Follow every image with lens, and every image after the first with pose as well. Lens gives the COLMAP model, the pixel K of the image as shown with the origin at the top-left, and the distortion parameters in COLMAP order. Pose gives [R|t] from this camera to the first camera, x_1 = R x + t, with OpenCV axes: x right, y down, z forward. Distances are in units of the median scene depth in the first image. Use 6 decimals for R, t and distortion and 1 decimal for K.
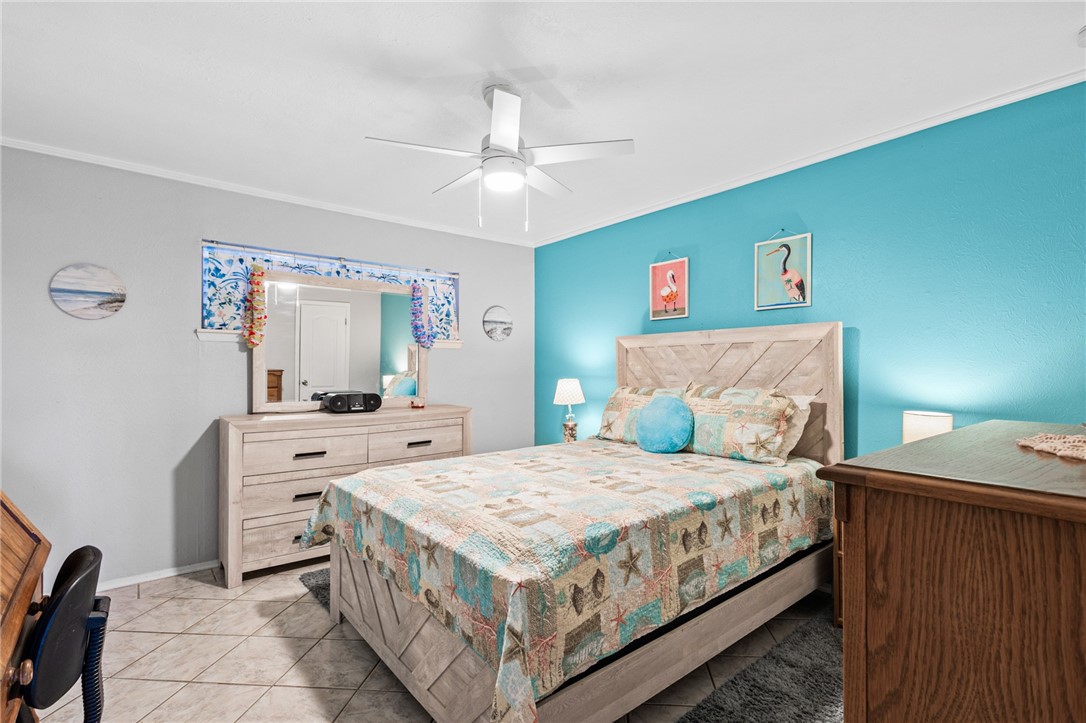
lens RADIAL K [[502.6, 0, 566.5], [0, 502.6, 374.9], [0, 0, 1]] dist [0.014084, -0.001994]
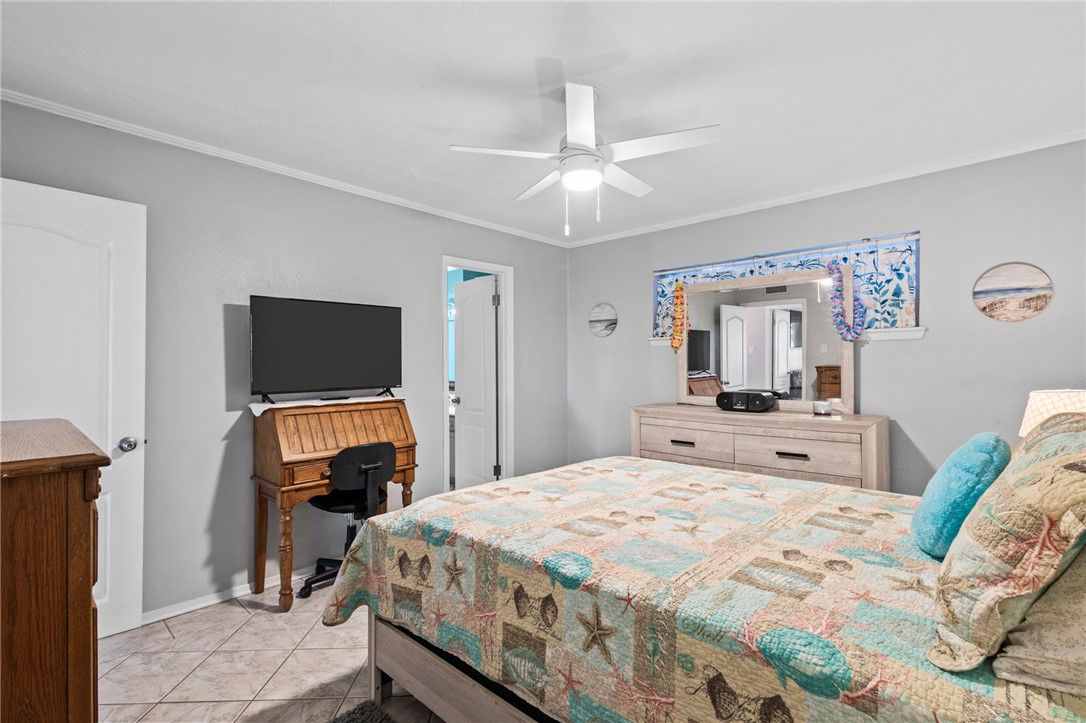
lens RADIAL K [[502.6, 0, 543.2], [0, 502.6, 363.9], [0, 0, 1]] dist [0.014084, -0.001994]
pose [[0.117305, -0.001252, -0.993095, 0.574500], [-0.010598, 0.999941, -0.002513, -0.013901], [0.993039, 0.010820, 0.117285, 0.544747]]
